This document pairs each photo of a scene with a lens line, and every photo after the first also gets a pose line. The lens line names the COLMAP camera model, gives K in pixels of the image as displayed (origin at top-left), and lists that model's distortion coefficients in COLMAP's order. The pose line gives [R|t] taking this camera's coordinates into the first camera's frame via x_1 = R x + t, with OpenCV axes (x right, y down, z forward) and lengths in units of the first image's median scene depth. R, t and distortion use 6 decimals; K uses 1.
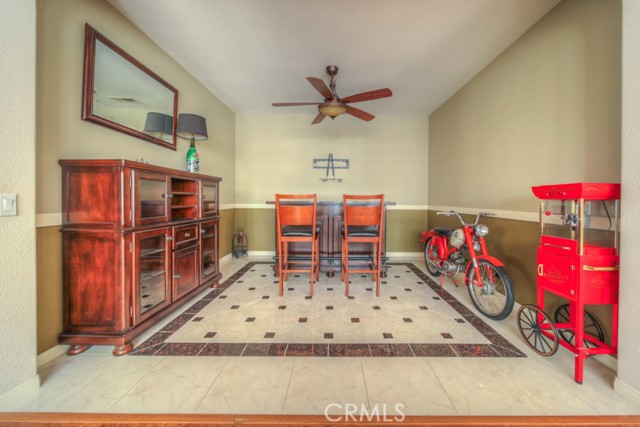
lens RADIAL K [[228.0, 0, 334.5], [0, 228.0, 200.8], [0, 0, 1]] dist [-0.000457, -0.000881]
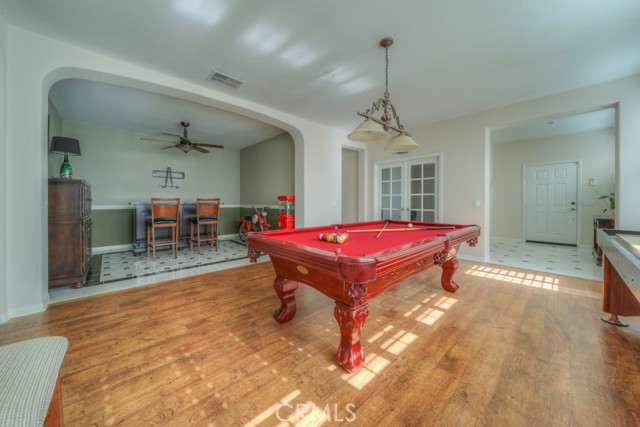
lens RADIAL K [[228.0, 0, 320.4], [0, 228.0, 201.0], [0, 0, 1]] dist [-0.000457, -0.000881]
pose [[0.736536, -0.005139, 0.676379, -0.439162], [0.009926, 0.999946, -0.003212, 0.007838], [-0.676326, 0.009079, 0.736547, -0.953352]]
